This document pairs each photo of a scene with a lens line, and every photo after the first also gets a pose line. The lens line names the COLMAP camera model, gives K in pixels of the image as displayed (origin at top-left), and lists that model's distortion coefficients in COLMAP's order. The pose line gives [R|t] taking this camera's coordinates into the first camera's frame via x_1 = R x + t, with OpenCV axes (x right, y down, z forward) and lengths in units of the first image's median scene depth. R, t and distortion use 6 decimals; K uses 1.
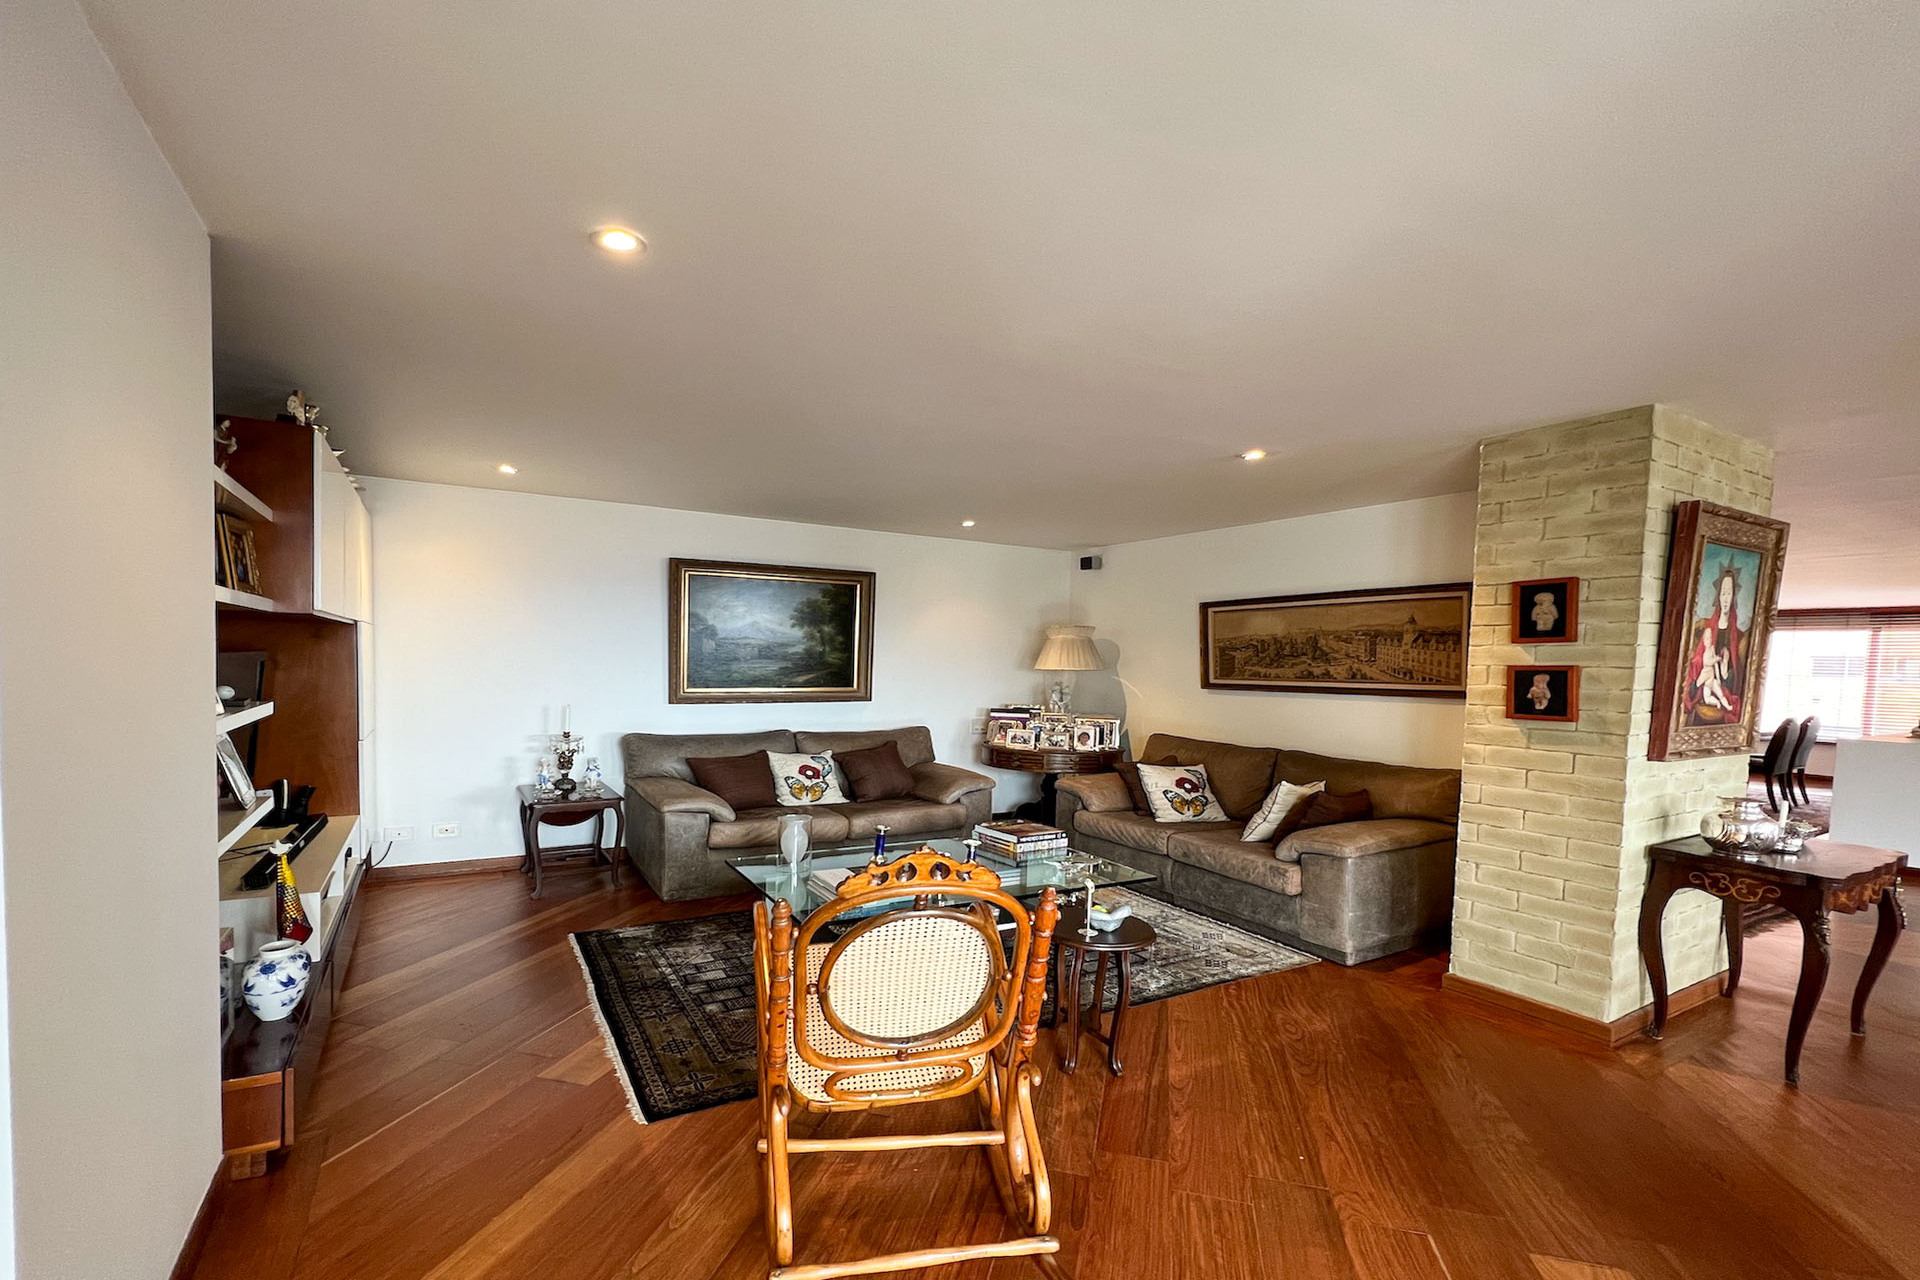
lens RADIAL K [[844.9, 0, 942.7], [0, 844.9, 645.2], [0, 0, 1]] dist [-0.003019, 0.000573]
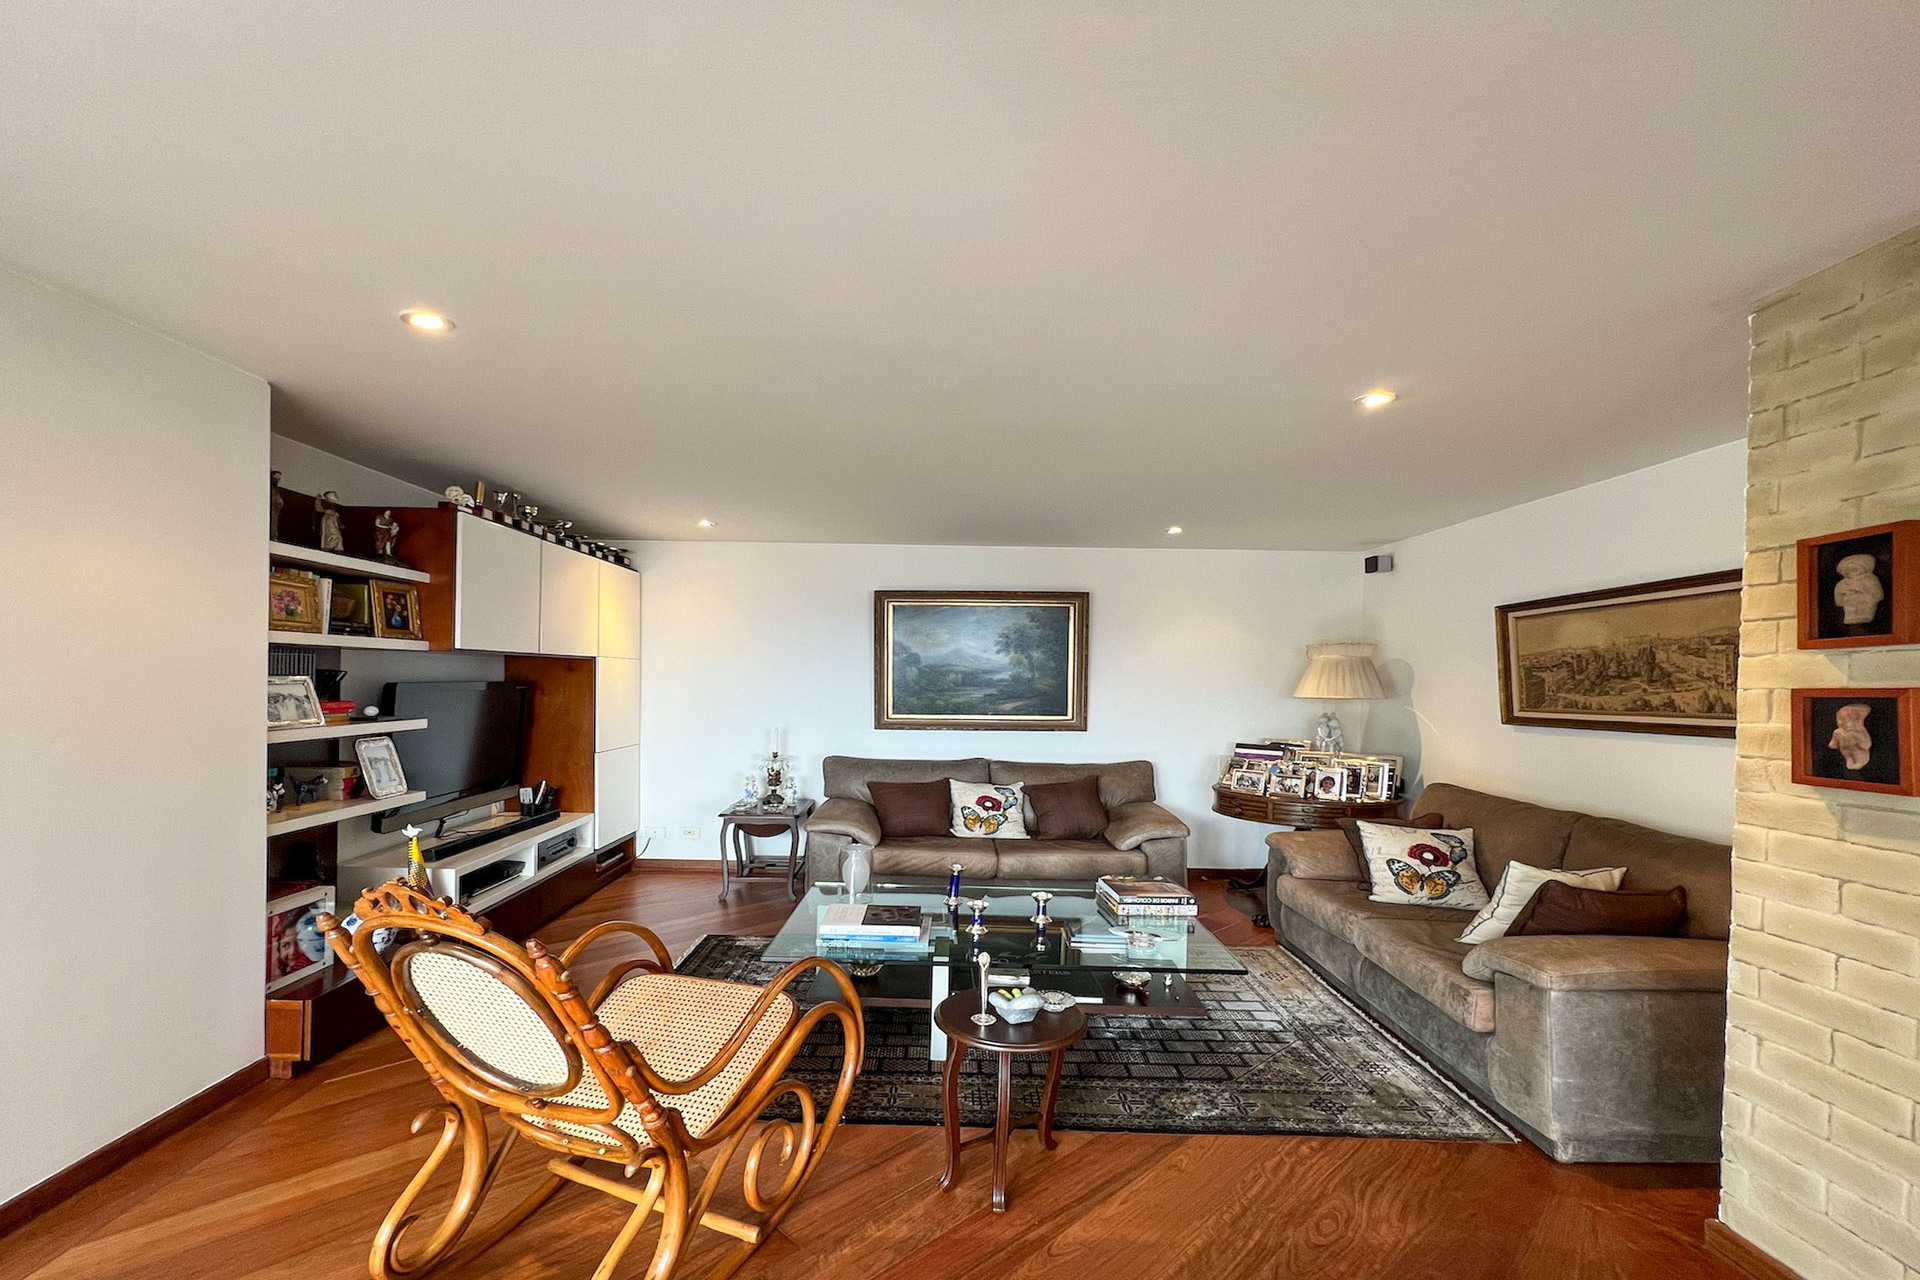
lens RADIAL K [[844.9, 0, 946.1], [0, 844.9, 639.2], [0, 0, 1]] dist [-0.003019, 0.000573]
pose [[0.860597, -0.032706, -0.508236, 0.344823], [0.011379, 0.998922, -0.045013, 0.007250], [0.509160, 0.032955, 0.860041, 0.166916]]
